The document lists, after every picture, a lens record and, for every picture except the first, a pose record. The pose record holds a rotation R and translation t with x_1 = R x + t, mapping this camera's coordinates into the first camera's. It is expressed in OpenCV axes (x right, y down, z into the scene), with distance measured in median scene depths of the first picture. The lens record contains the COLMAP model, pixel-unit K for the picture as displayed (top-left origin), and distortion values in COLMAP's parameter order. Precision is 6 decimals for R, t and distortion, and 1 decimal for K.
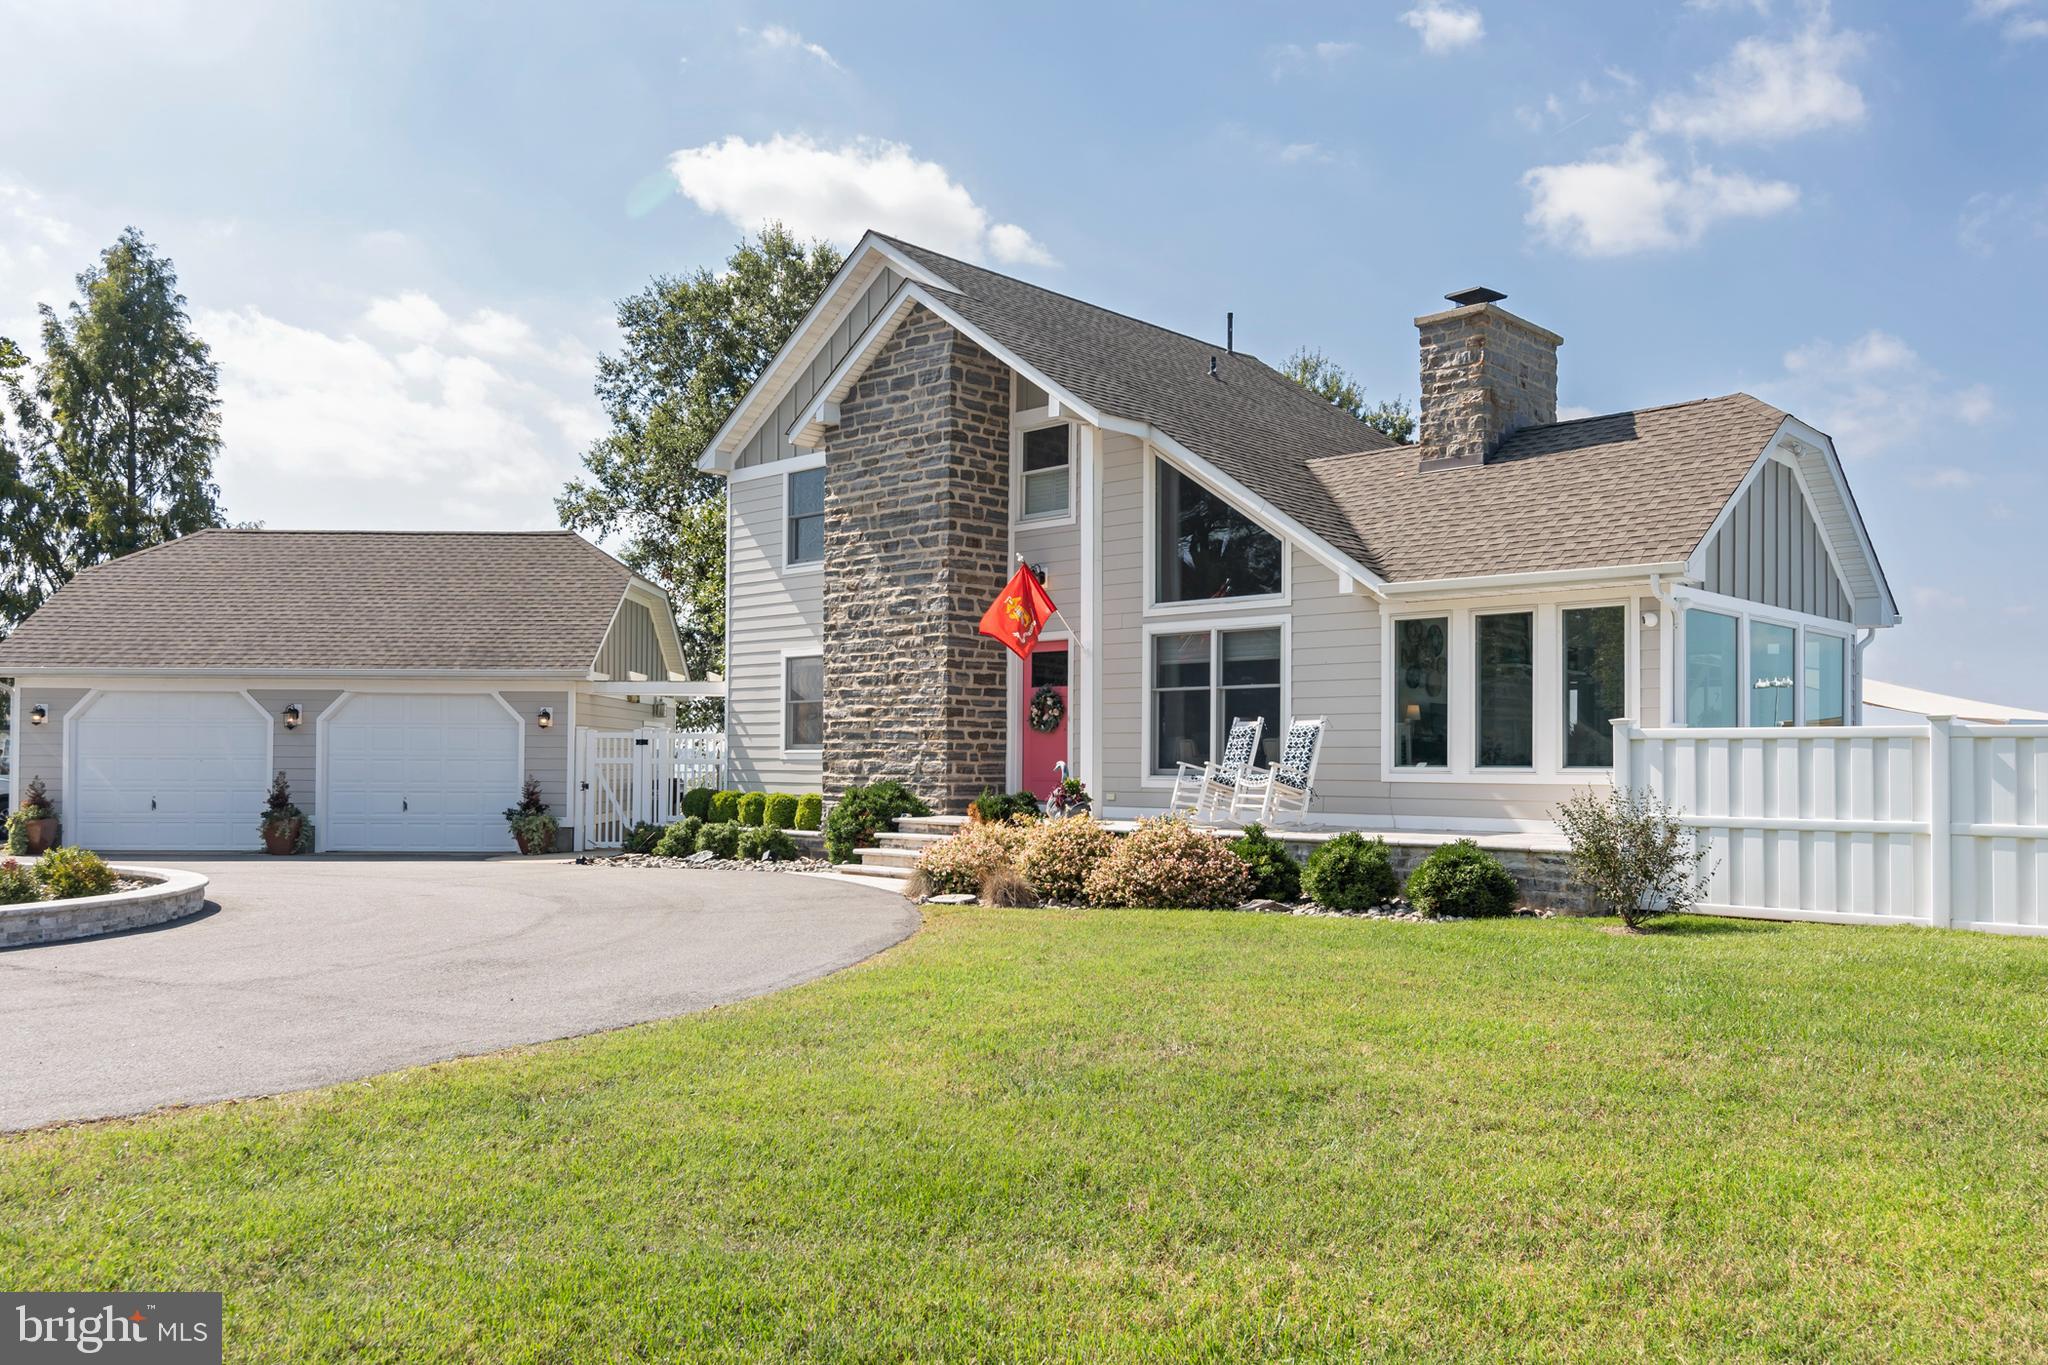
lens RADIAL K [[1345.5, 0, 1024.0], [0, 1345.5, 682.5], [0, 0, 1]] dist [-0.005500, -0.000785]
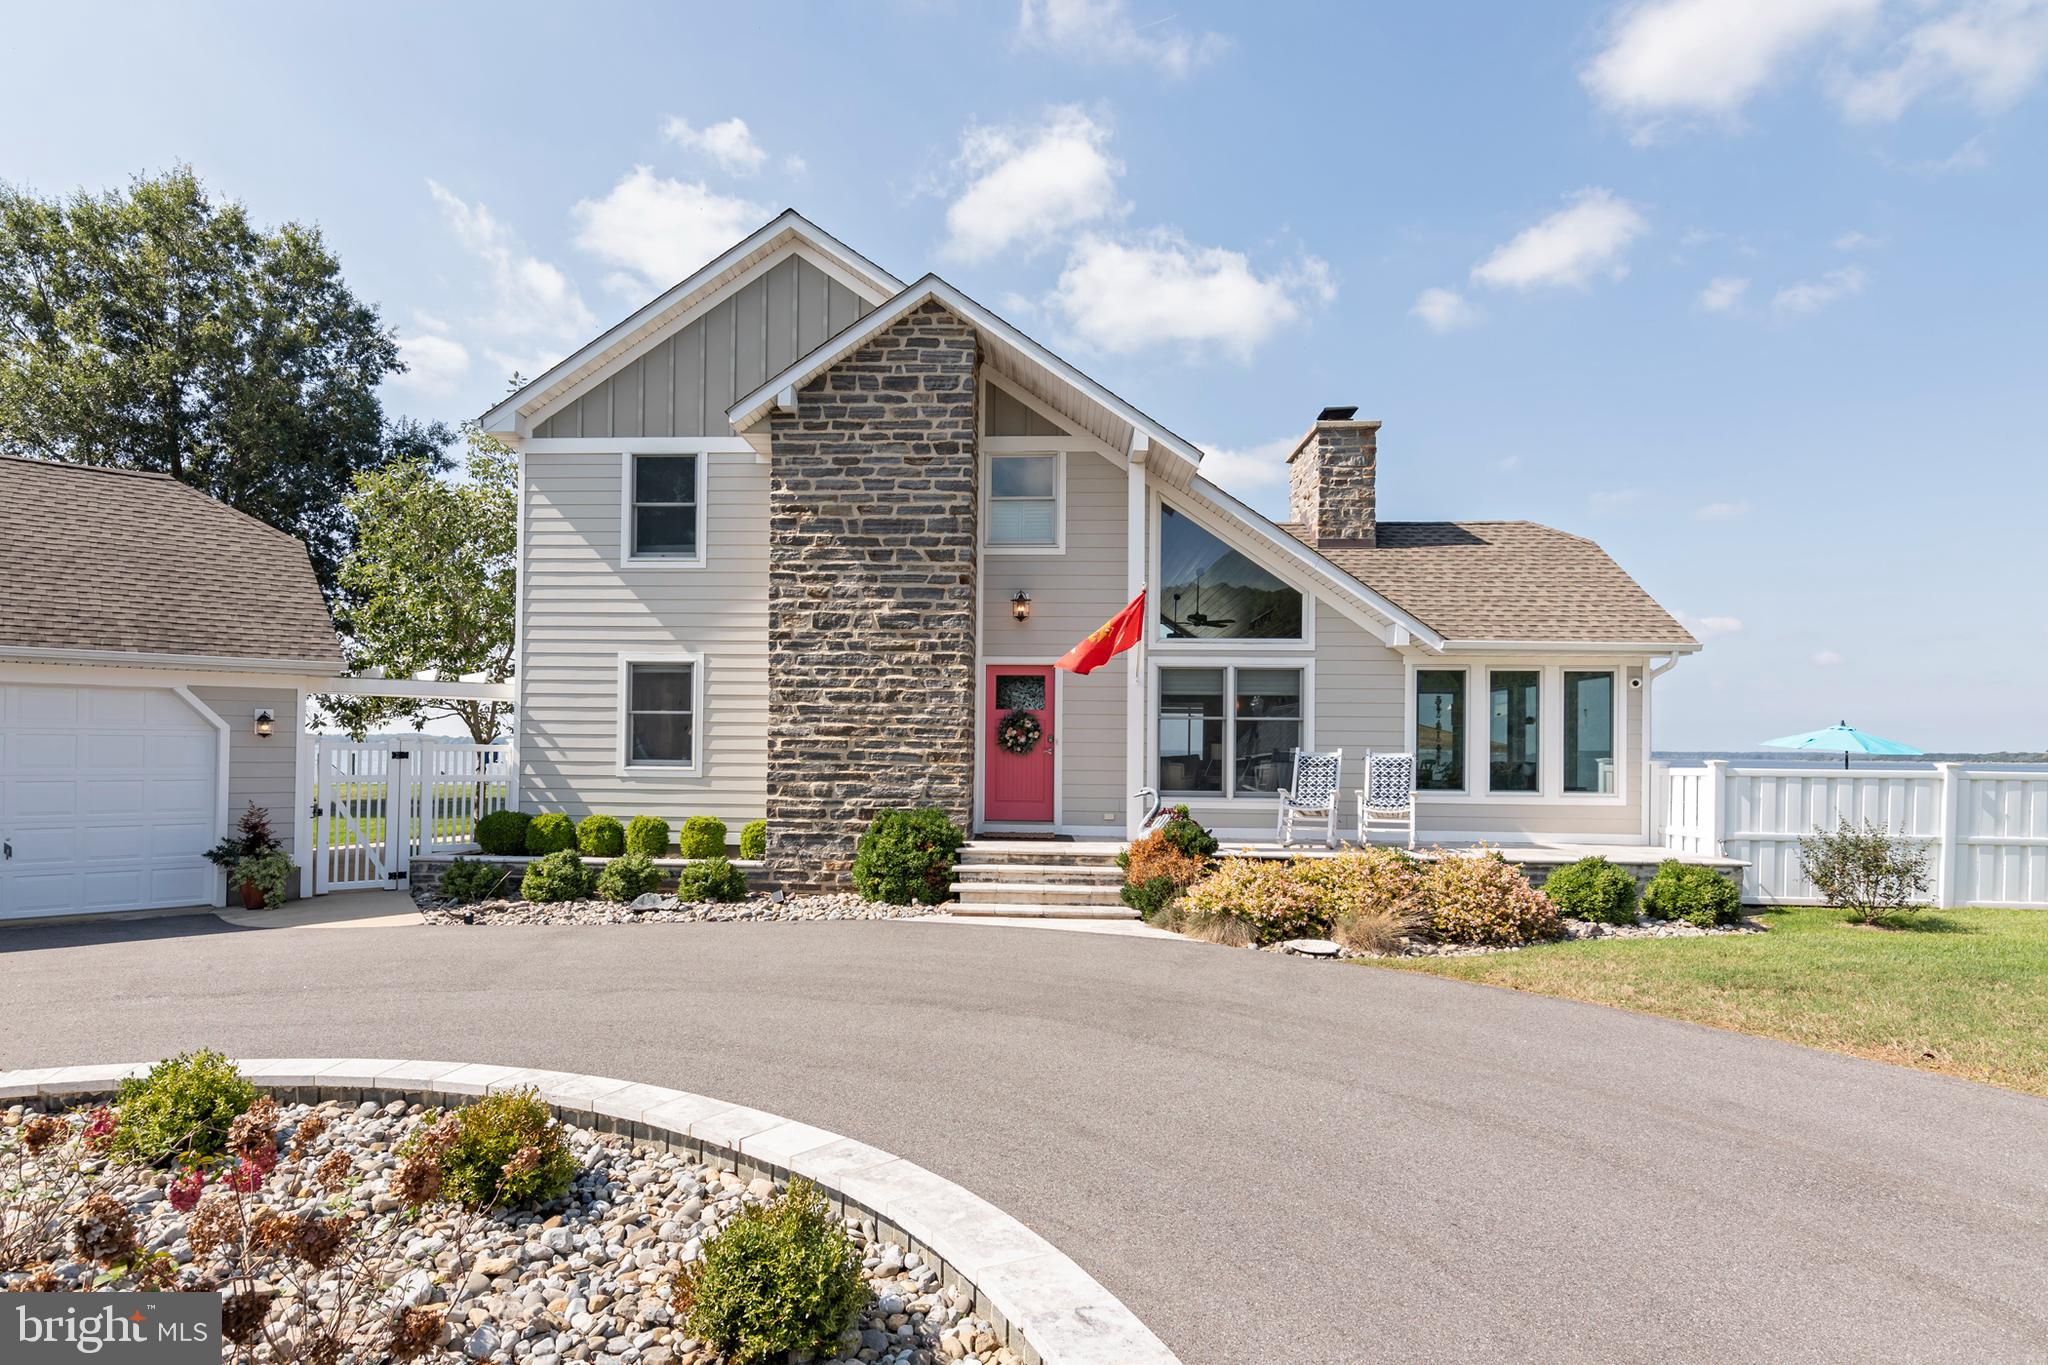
lens RADIAL K [[1021.2, 0, 1018.4], [0, 1021.2, 706.2], [0, 0, 1]] dist [-0.000248, -0.000590]
pose [[0.807634, 0.030283, 0.588906, -0.439471], [-0.039185, 0.999229, 0.002356, -0.001164], [-0.588381, -0.024979, 0.808198, 0.367374]]
